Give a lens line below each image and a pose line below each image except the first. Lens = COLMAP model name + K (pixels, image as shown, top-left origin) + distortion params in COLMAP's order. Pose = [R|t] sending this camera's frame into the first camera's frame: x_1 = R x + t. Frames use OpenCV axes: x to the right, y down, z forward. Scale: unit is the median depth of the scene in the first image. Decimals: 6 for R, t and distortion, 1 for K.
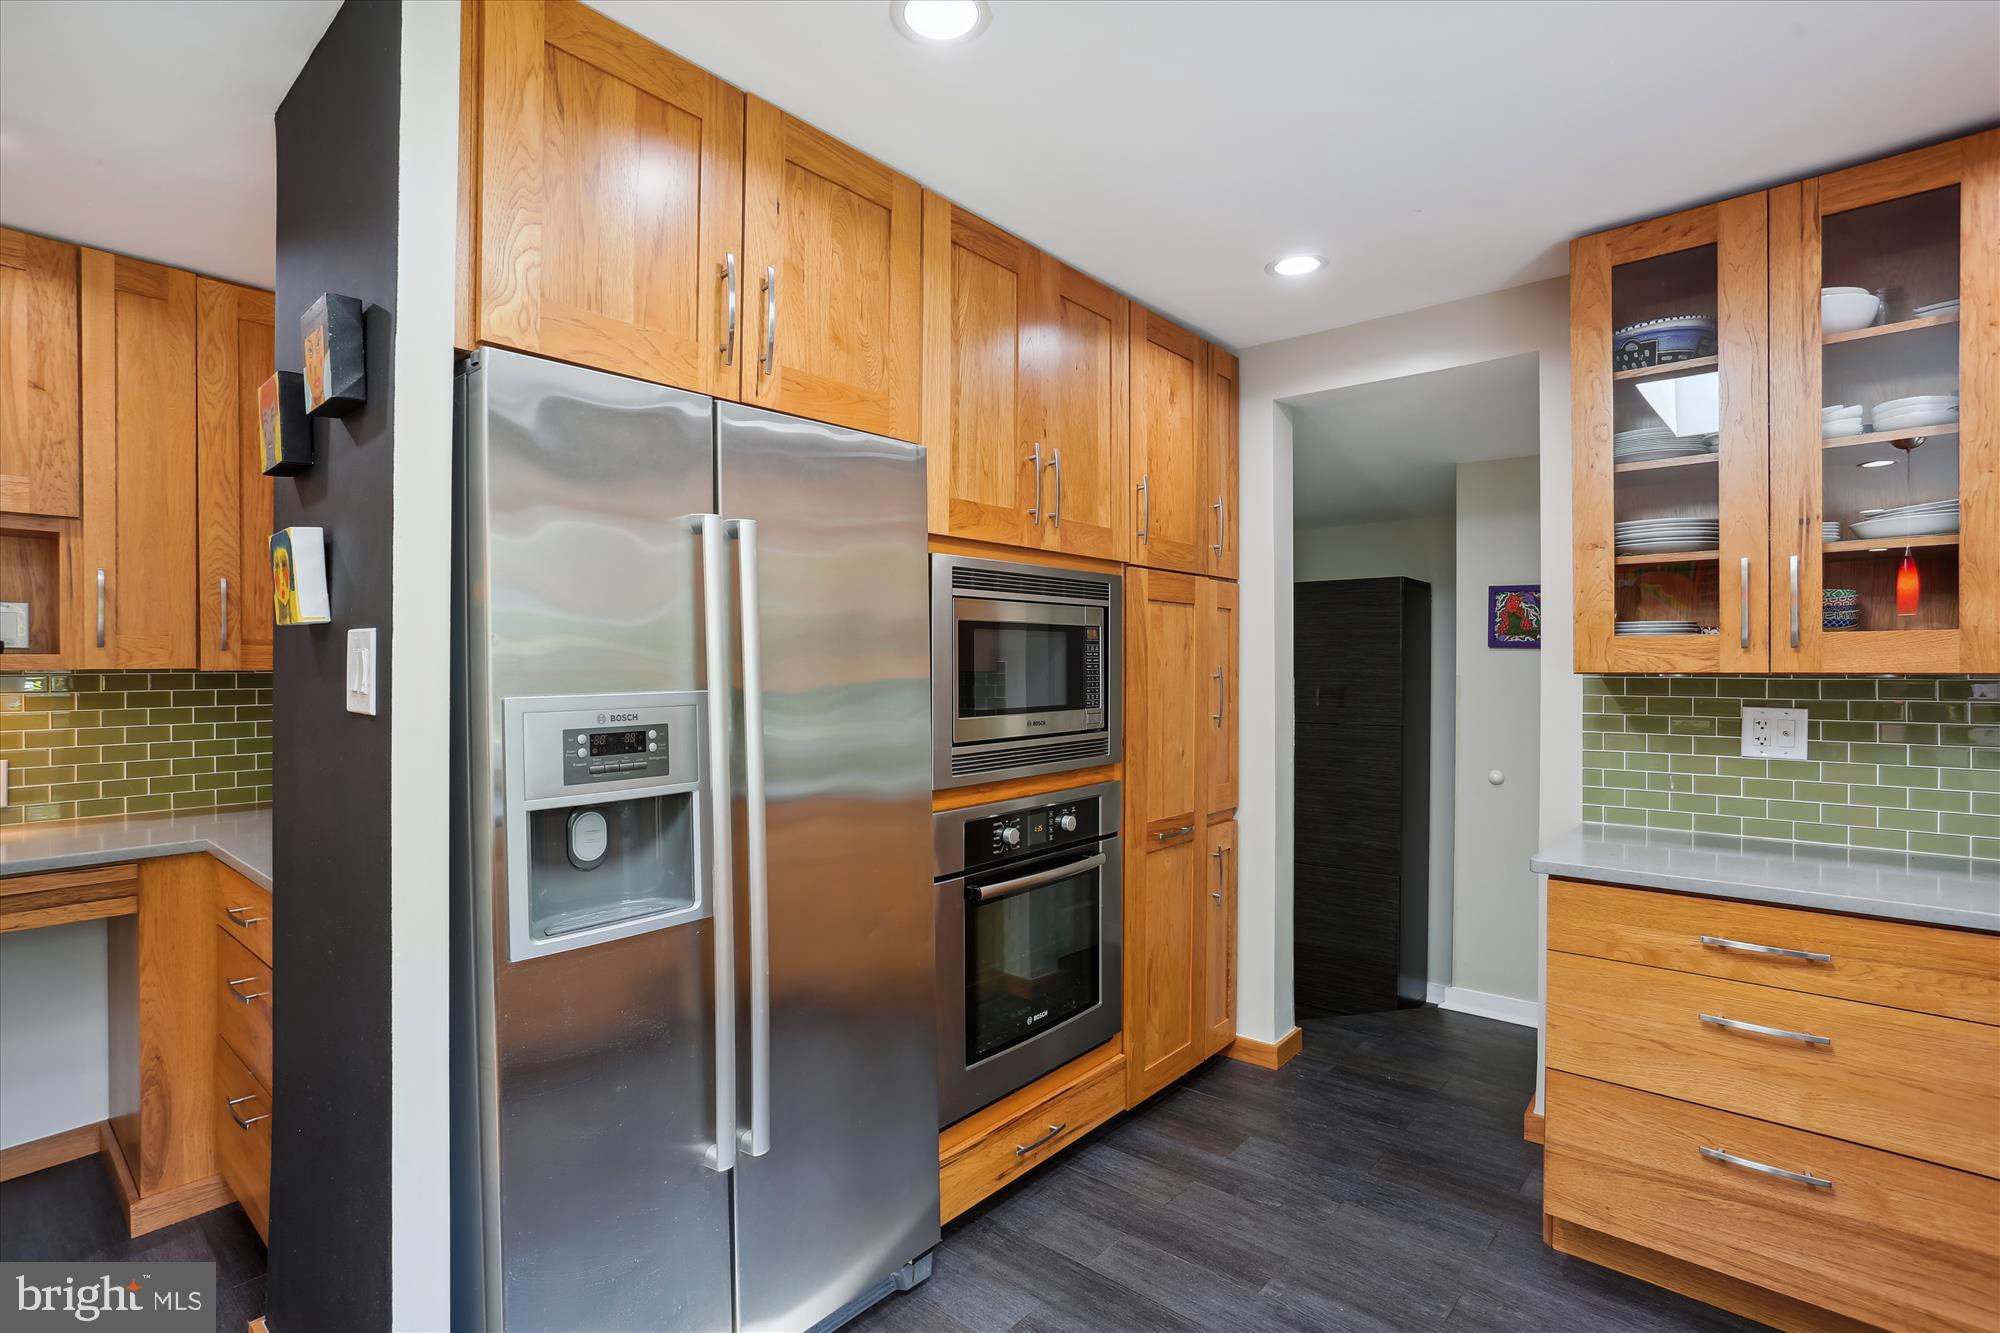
lens RADIAL K [[957.0, 0, 1034.8], [0, 957.0, 669.5], [0, 0, 1]] dist [-0.074865, 0.043799]
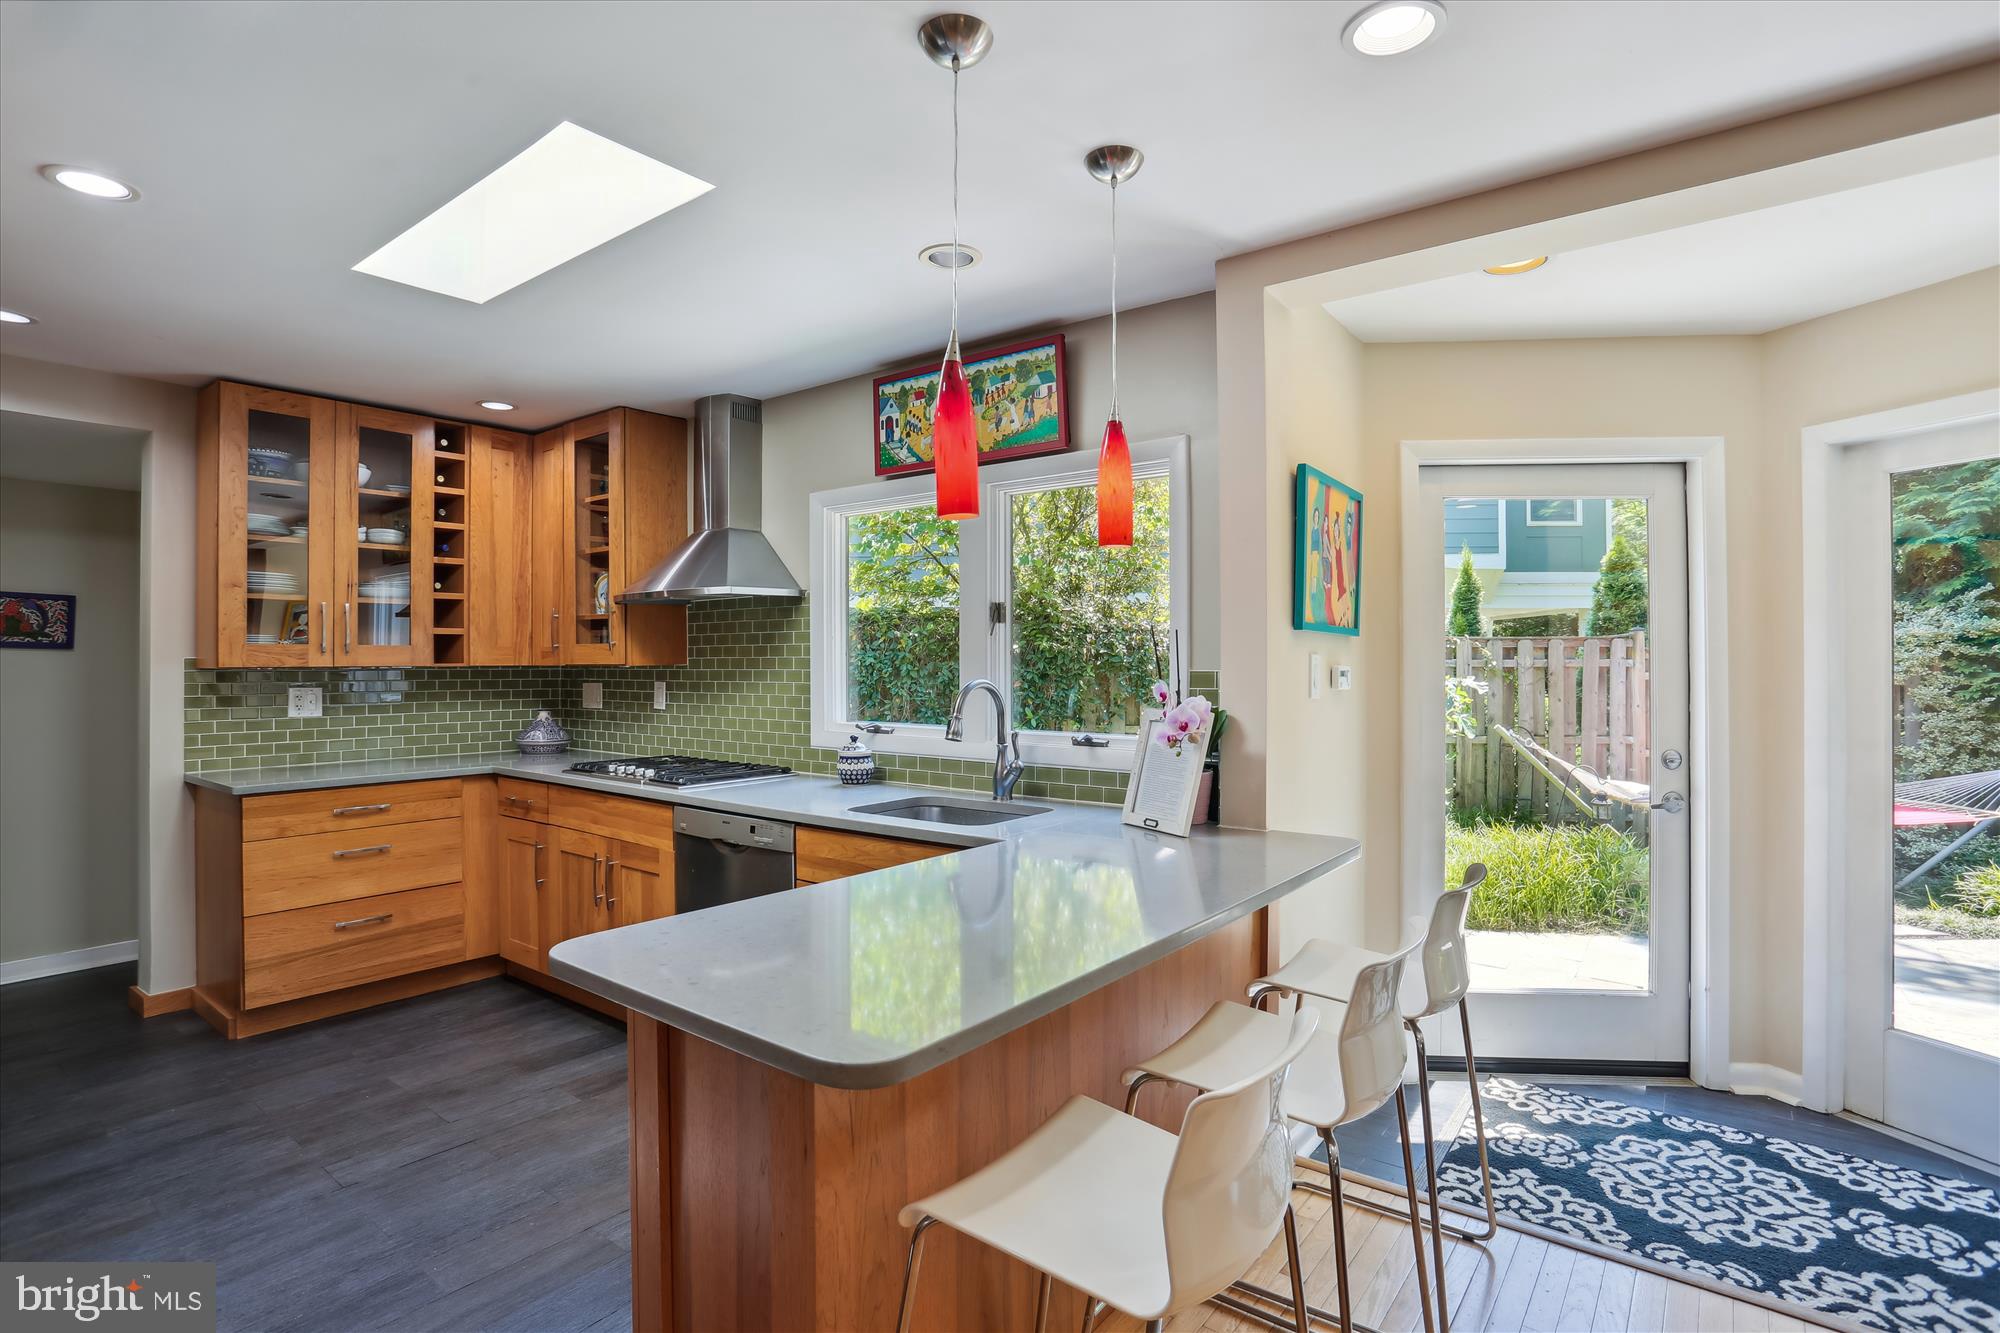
lens RADIAL K [[980.2, 0, 970.8], [0, 980.2, 662.2], [0, 0, 1]] dist [-0.058264, 0.018619]
pose [[-0.039008, -0.001019, 0.999238, -1.016798], [0.006269, 0.999980, 0.001265, 0.000737], [-0.999219, 0.006314, -0.039001, -0.154188]]
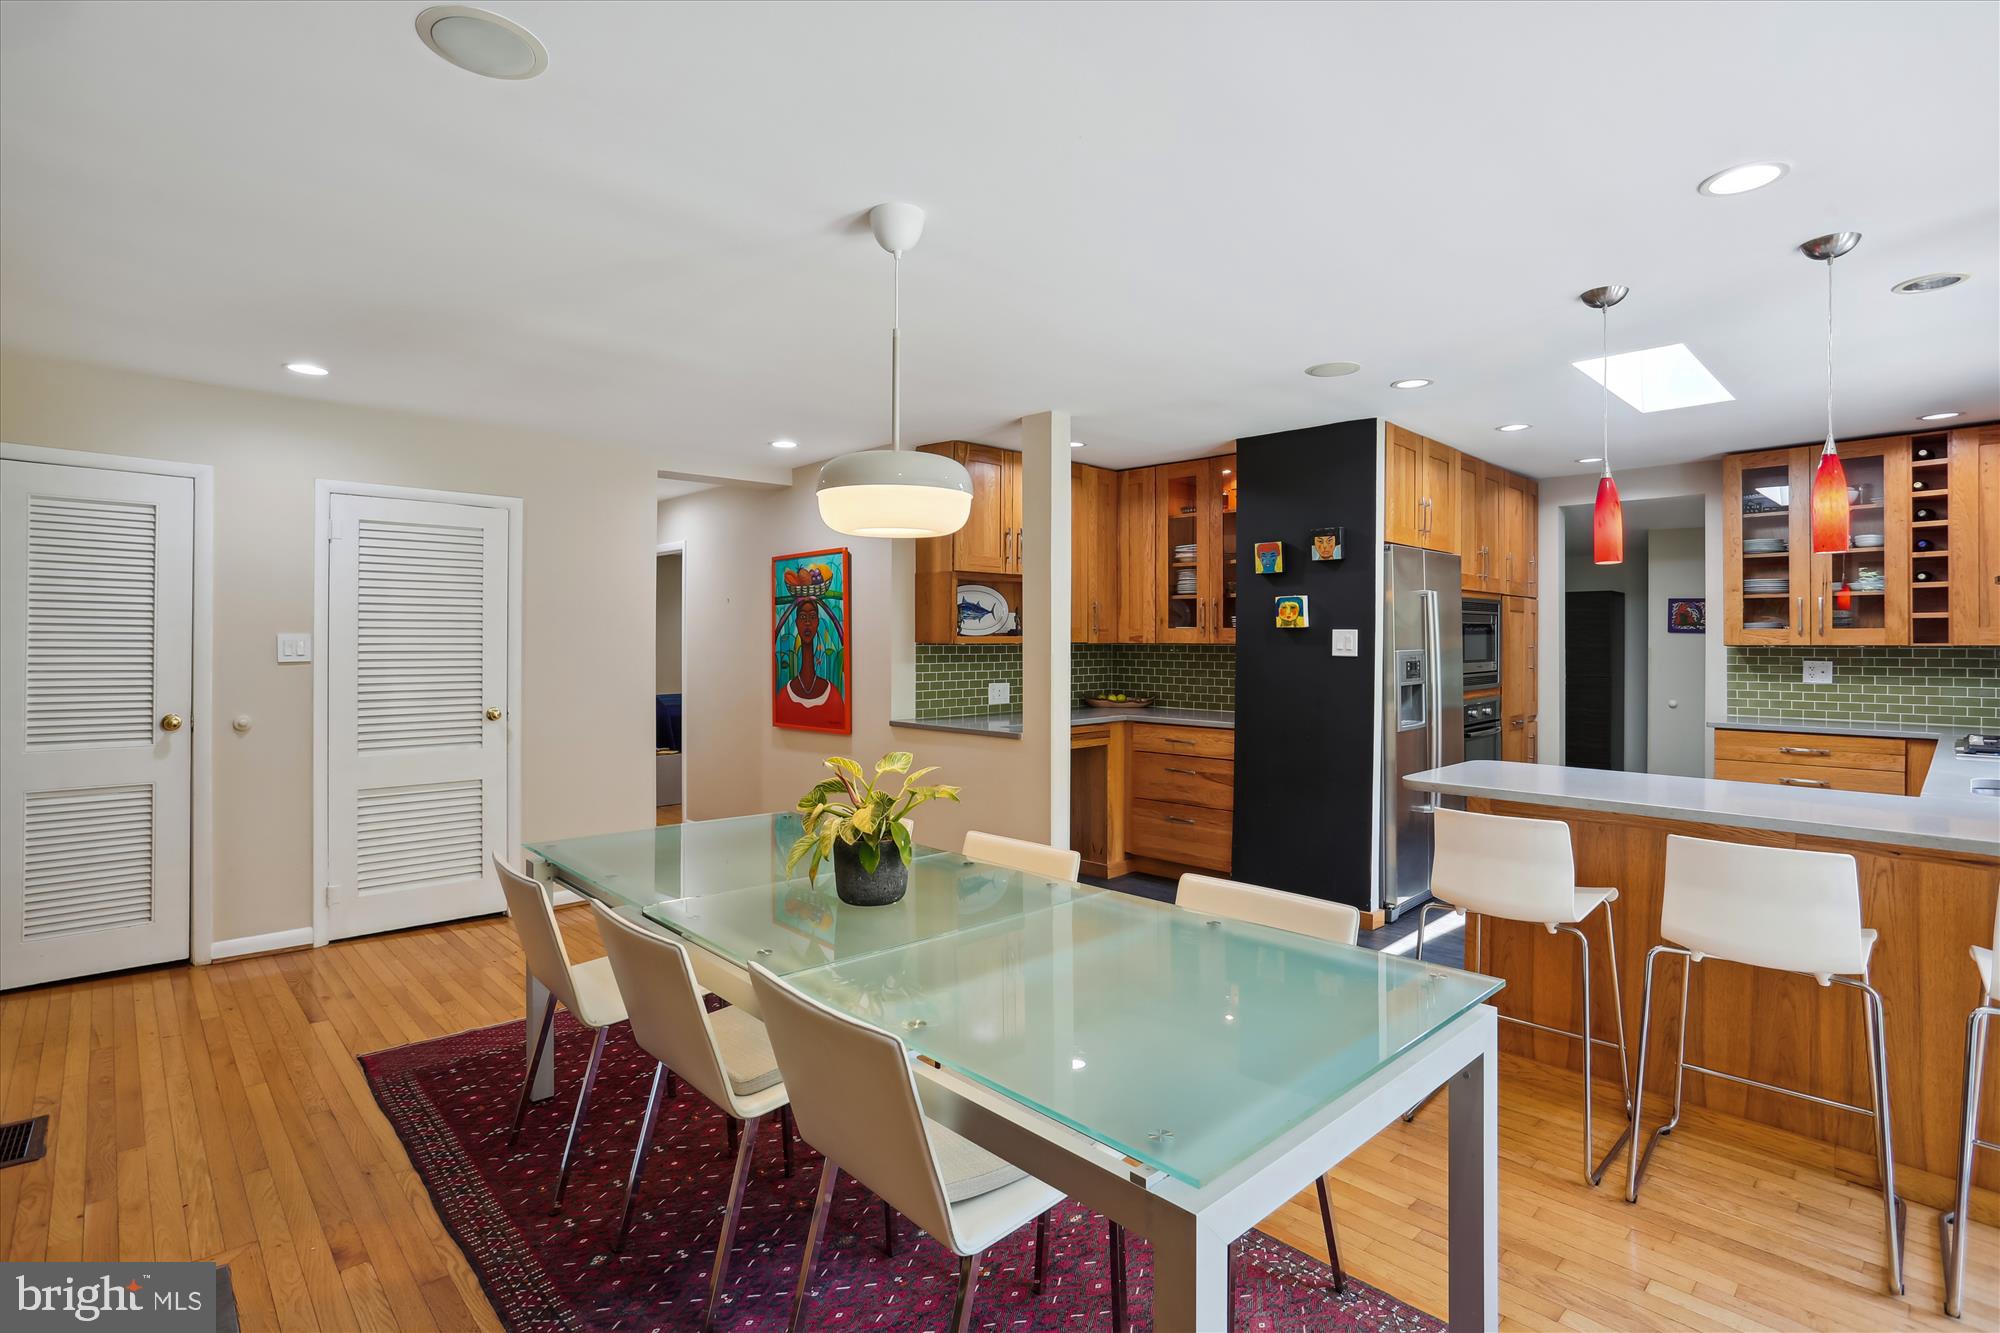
lens RADIAL K [[982.8, 0, 999.0], [0, 982.8, 646.5], [0, 0, 1]] dist [-0.077675, 0.032361]
pose [[0.994263, 0.001452, -0.106955, -0.952902], [-0.001498, 0.999999, -0.000343, 0.010277], [0.106954, 0.000502, 0.994264, -1.517711]]
